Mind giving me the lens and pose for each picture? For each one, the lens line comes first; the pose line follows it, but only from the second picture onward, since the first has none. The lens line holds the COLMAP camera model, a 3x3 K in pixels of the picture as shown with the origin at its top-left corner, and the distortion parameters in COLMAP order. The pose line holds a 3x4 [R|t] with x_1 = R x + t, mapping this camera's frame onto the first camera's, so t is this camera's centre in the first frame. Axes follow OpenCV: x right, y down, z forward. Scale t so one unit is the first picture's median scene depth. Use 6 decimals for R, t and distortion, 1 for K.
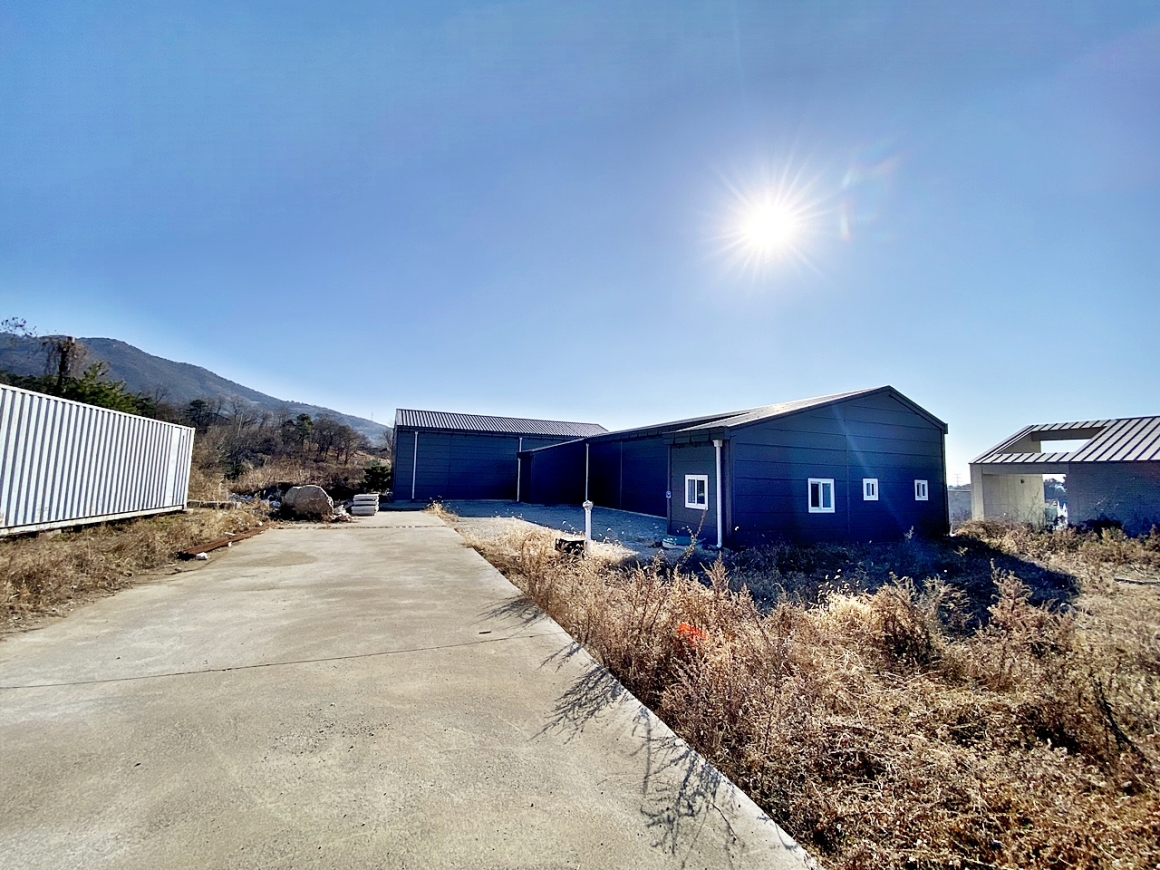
lens RADIAL K [[480.8, 0, 581.5], [0, 480.8, 433.1], [0, 0, 1]] dist [0.026671, -0.025167]
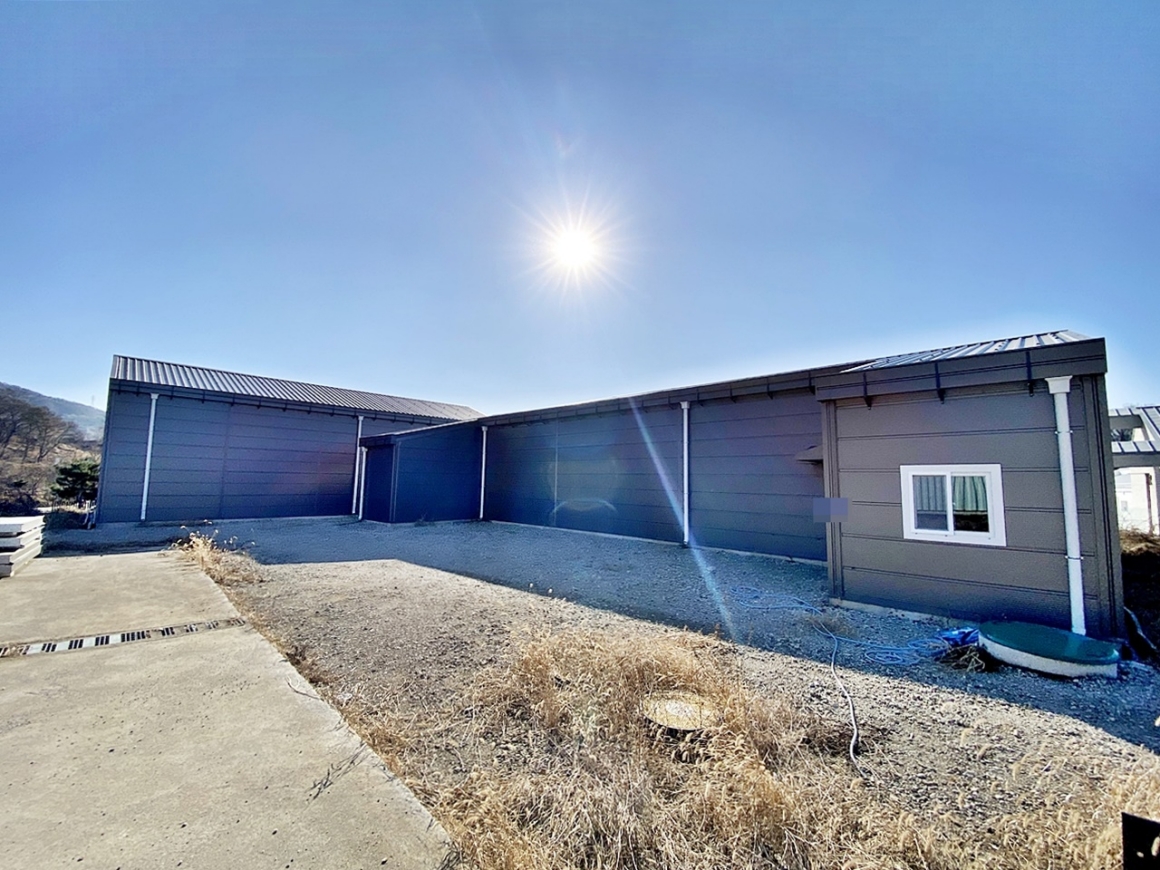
lens RADIAL K [[484.4, 0, 580.0], [0, 484.4, 435.0], [0, 0, 1]] dist [0.022134, -0.022303]
pose [[0.928547, 0.025000, 0.370371, -0.102290], [-0.025722, 0.999665, -0.002990, 0.031462], [-0.370322, -0.006750, 0.928879, 0.322081]]
